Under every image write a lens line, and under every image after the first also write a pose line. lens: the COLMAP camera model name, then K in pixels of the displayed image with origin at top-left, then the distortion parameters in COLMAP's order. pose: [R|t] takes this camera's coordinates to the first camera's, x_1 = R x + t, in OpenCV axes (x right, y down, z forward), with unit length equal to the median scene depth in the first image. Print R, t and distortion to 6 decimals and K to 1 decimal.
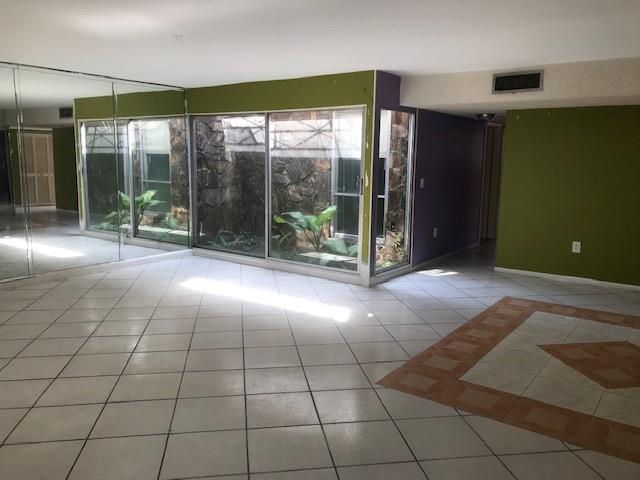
lens RADIAL K [[523.9, 0, 315.1], [0, 523.9, 238.0], [0, 0, 1]] dist [0.022460, -0.009105]
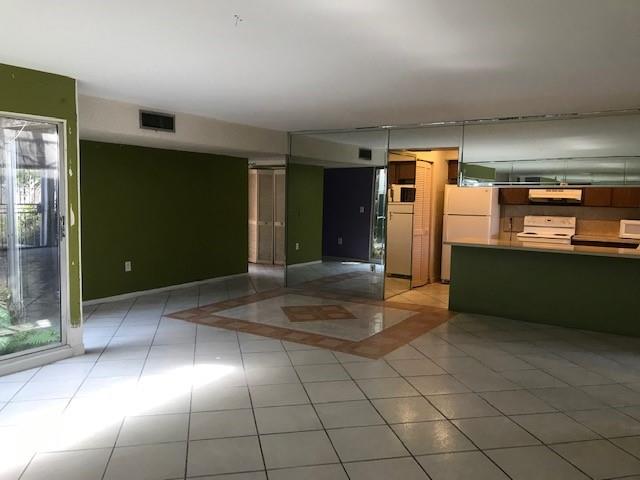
lens RADIAL K [[523.9, 0, 315.1], [0, 523.9, 238.0], [0, 0, 1]] dist [0.022460, -0.009105]
pose [[-0.050377, -0.093807, 0.994315, -0.519305], [0.137082, 0.985507, 0.099921, -0.081390], [-0.989278, 0.141337, -0.036788, 0.510257]]
